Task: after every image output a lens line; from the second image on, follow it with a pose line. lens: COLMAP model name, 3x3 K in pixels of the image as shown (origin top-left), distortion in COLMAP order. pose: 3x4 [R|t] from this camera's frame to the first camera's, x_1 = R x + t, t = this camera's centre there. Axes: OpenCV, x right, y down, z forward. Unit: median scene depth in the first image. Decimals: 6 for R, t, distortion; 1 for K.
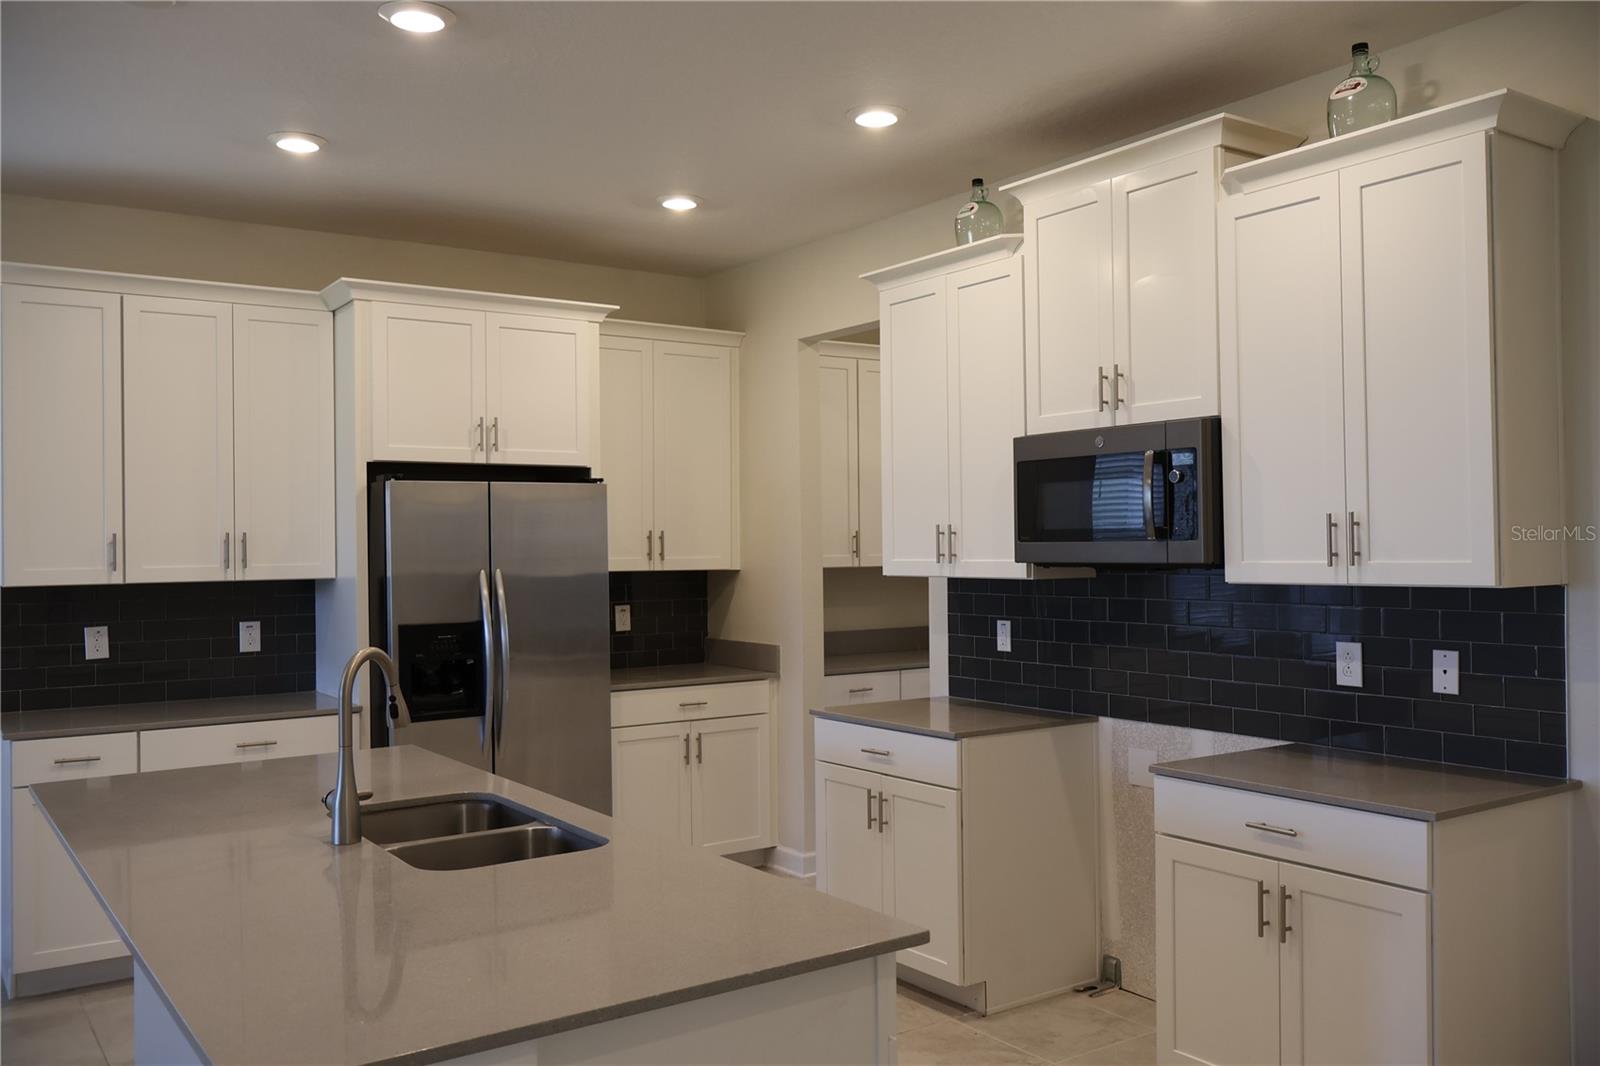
lens RADIAL K [[1314.8, 0, 792.1], [0, 1314.8, 527.0], [0, 0, 1]] dist [-0.003118, -0.003932]
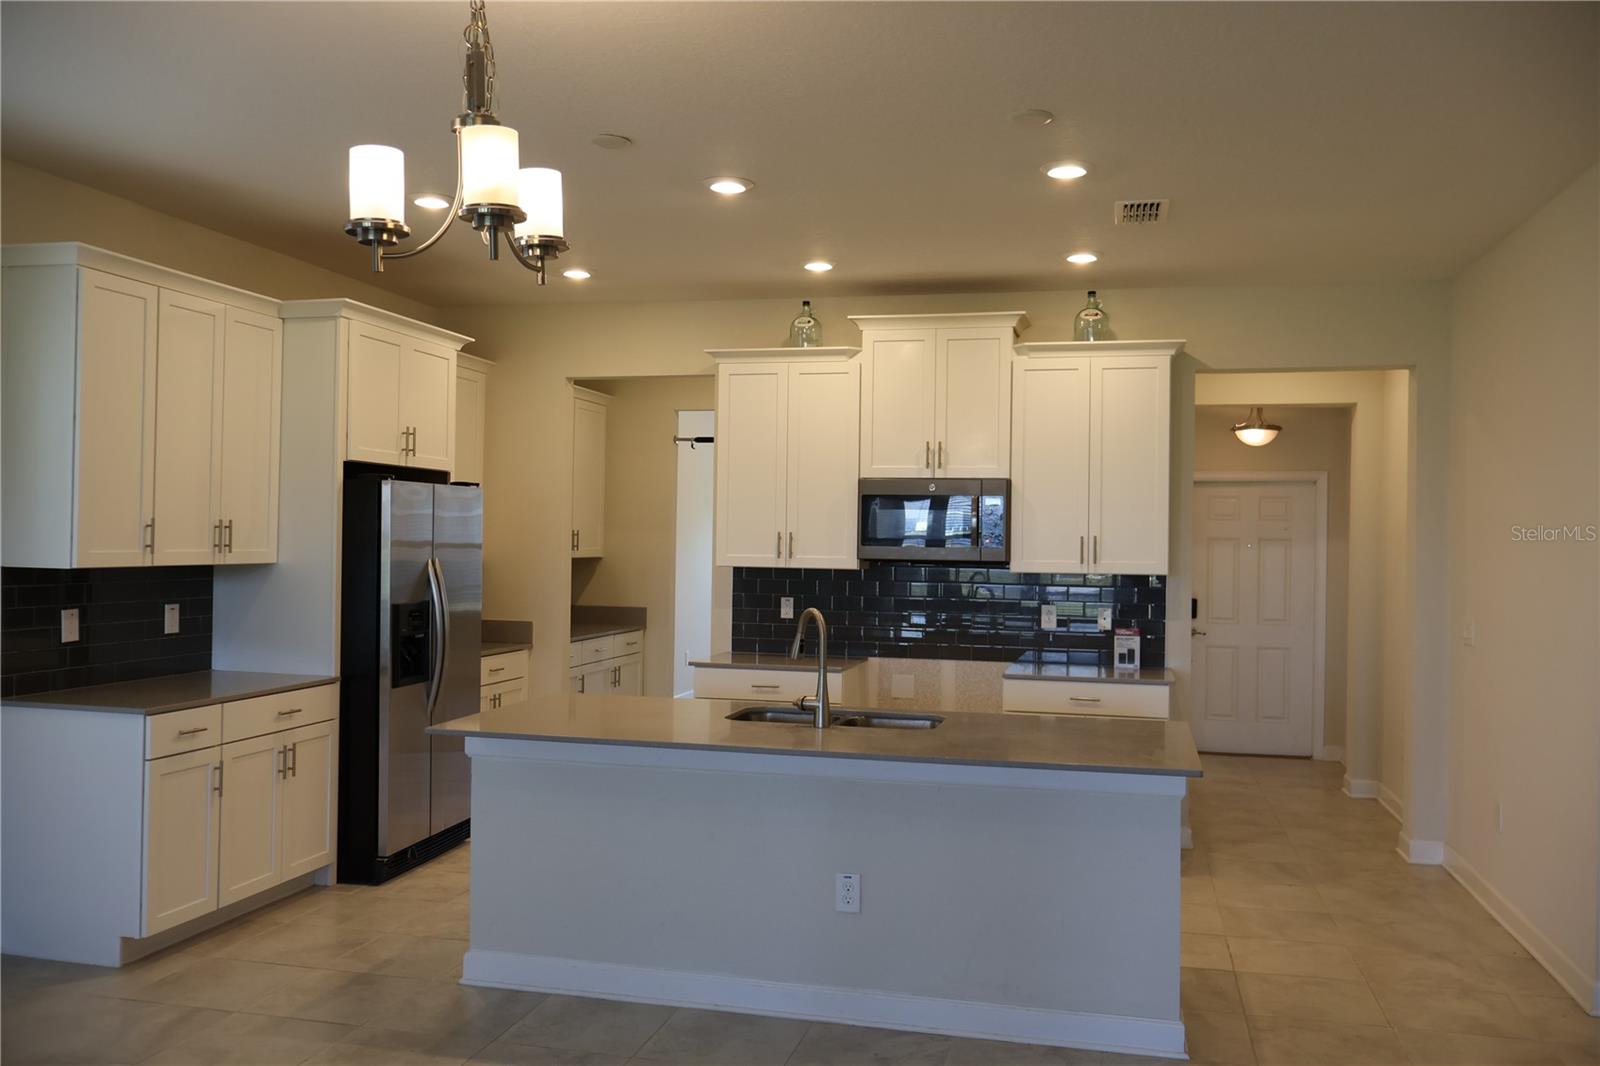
lens RADIAL K [[1314.8, 0, 792.1], [0, 1314.8, 527.0], [0, 0, 1]] dist [-0.003118, -0.003932]
pose [[0.751050, 0.029529, 0.659584, -0.815593], [-0.032976, 0.999430, -0.007195, 0.002790], [-0.659421, -0.016346, 0.751596, -0.111148]]
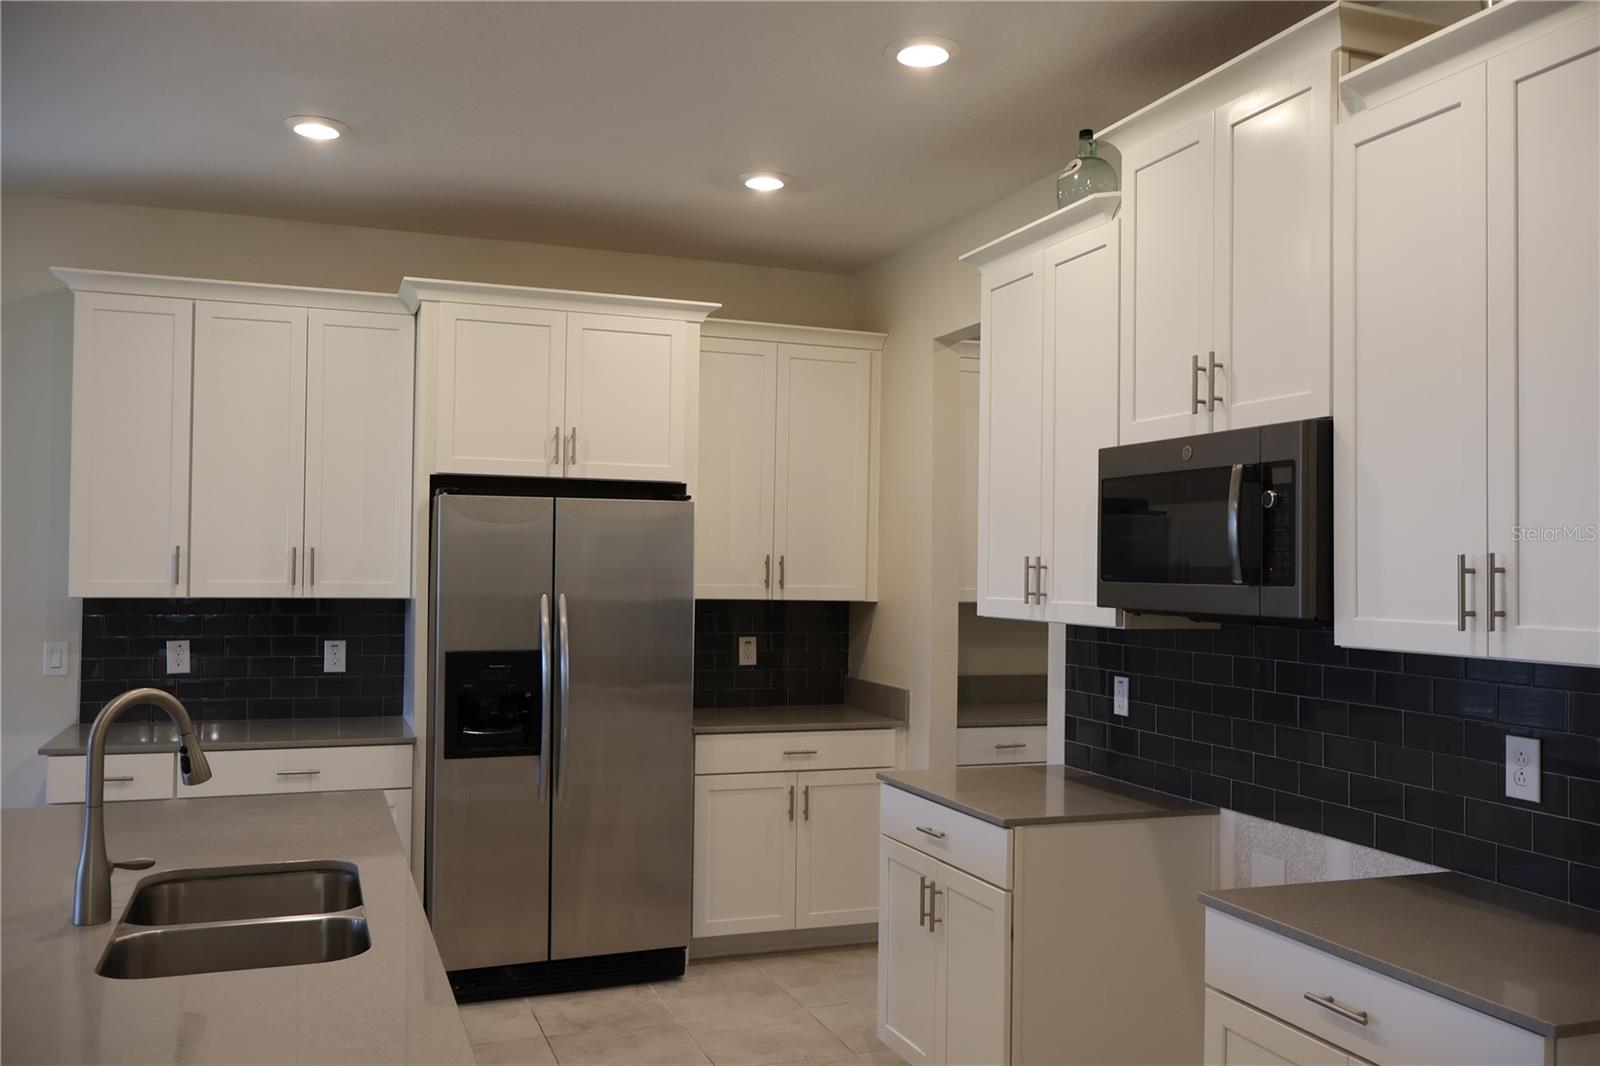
lens RADIAL K [[1322.9, 0, 797.1], [0, 1322.9, 537.4], [0, 0, 1]] dist [0.000989, -0.006427]
pose [[0.968964, 0.019587, -0.246423, 0.167594], [-0.021834, 0.999741, -0.006390, -0.005034], [0.246234, 0.011572, 0.969141, 0.163936]]
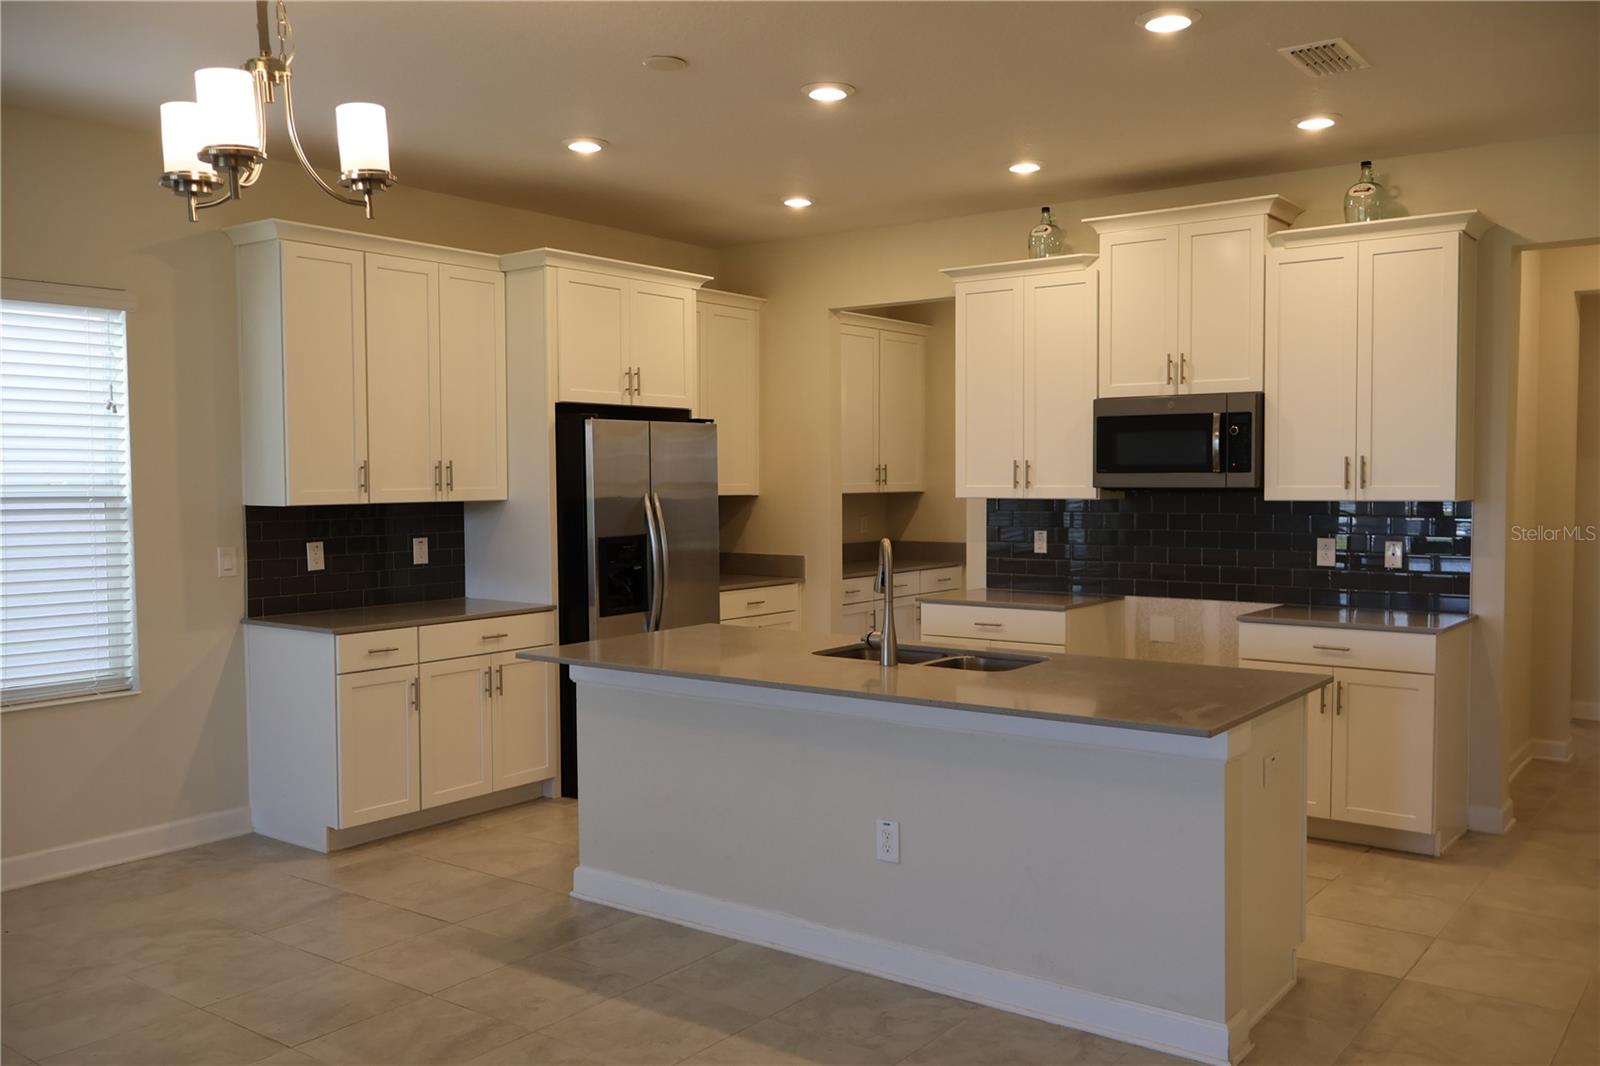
lens RADIAL K [[1336.2, 0, 800.0], [0, 1336.2, 533.0], [0, 0, 1]] dist [0.006877, -0.001413]
pose [[0.948438, -0.006809, 0.316890, -0.523165], [-0.010245, 0.998588, 0.052119, 0.003428], [-0.316798, -0.052678, 0.947029, -0.243792]]
